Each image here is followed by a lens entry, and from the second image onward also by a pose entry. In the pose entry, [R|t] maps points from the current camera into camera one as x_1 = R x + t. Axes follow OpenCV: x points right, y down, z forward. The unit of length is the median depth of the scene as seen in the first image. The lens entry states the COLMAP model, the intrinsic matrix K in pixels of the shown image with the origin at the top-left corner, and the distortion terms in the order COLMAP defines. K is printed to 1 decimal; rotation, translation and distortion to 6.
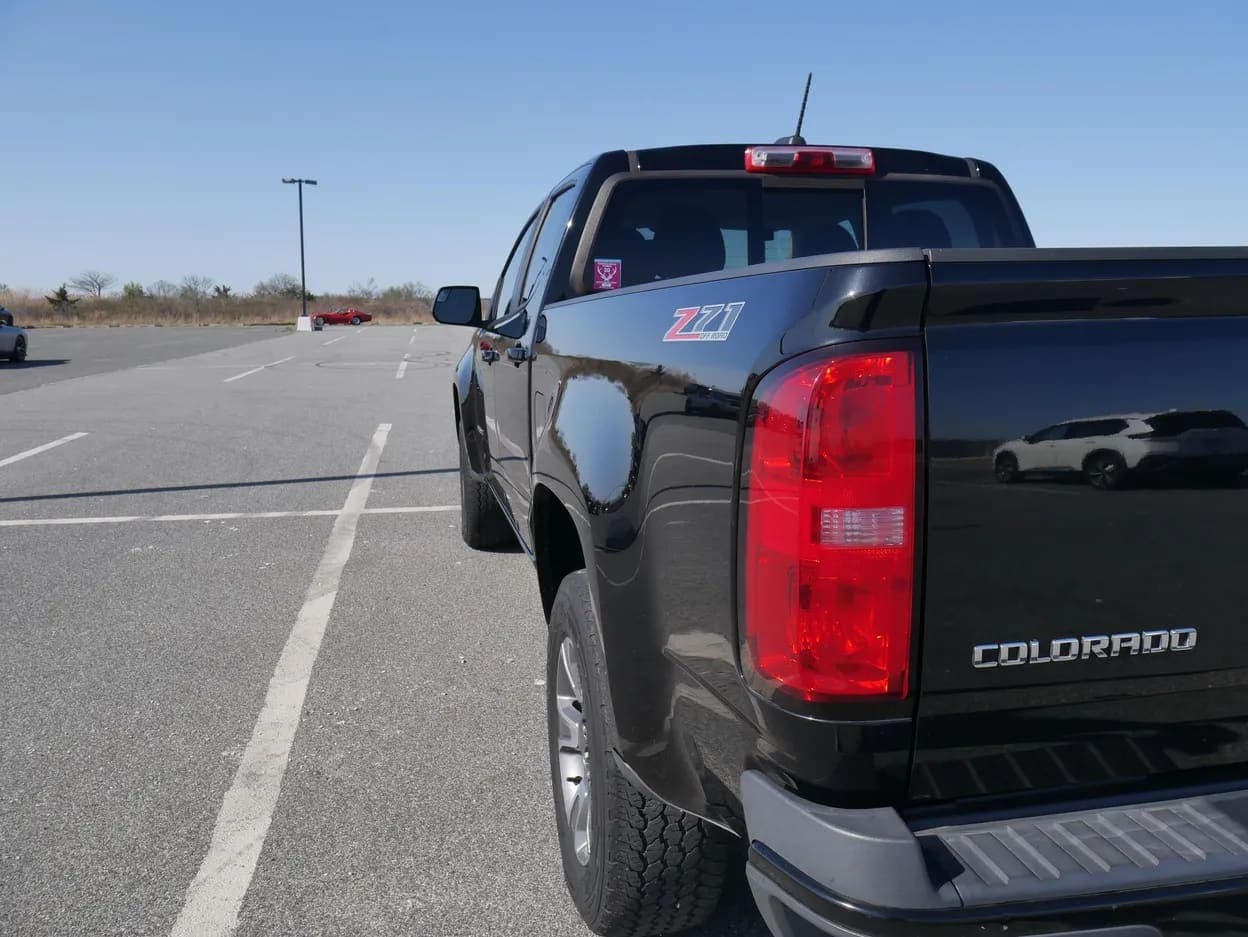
lens RADIAL K [[1129.2, 0, 604.9], [0, 1129.2, 472.3], [0, 0, 1]] dist [-0.035160, 0.004548]
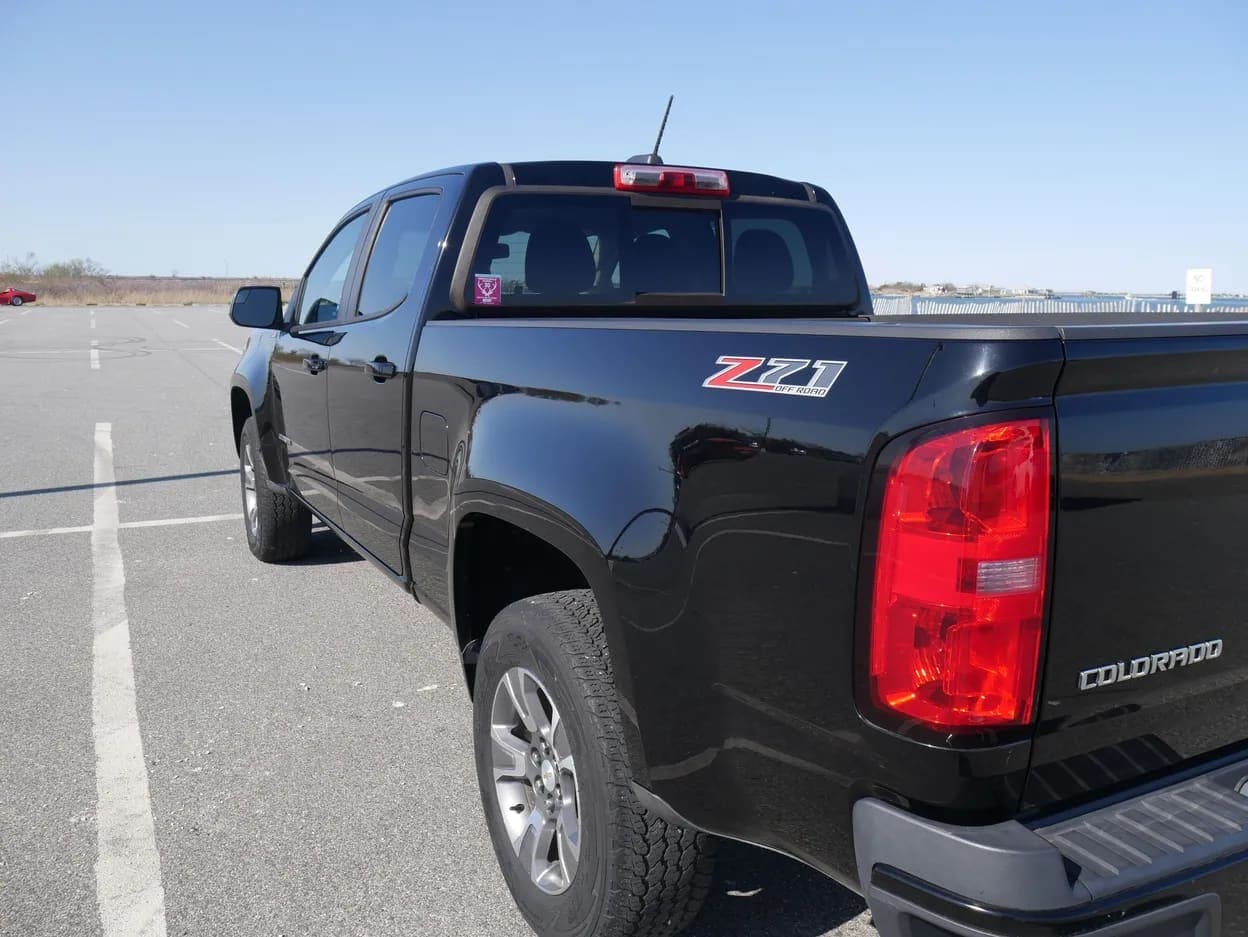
lens RADIAL K [[1133.8, 0, 624.0], [0, 1133.8, 468.5], [0, 0, 1]] dist [-0.029535, 0.002840]
pose [[0.953308, -0.032277, 0.300271, -0.183065], [0.027447, 0.999417, 0.020293, -0.035534], [-0.300751, -0.011104, 0.953638, 0.019539]]
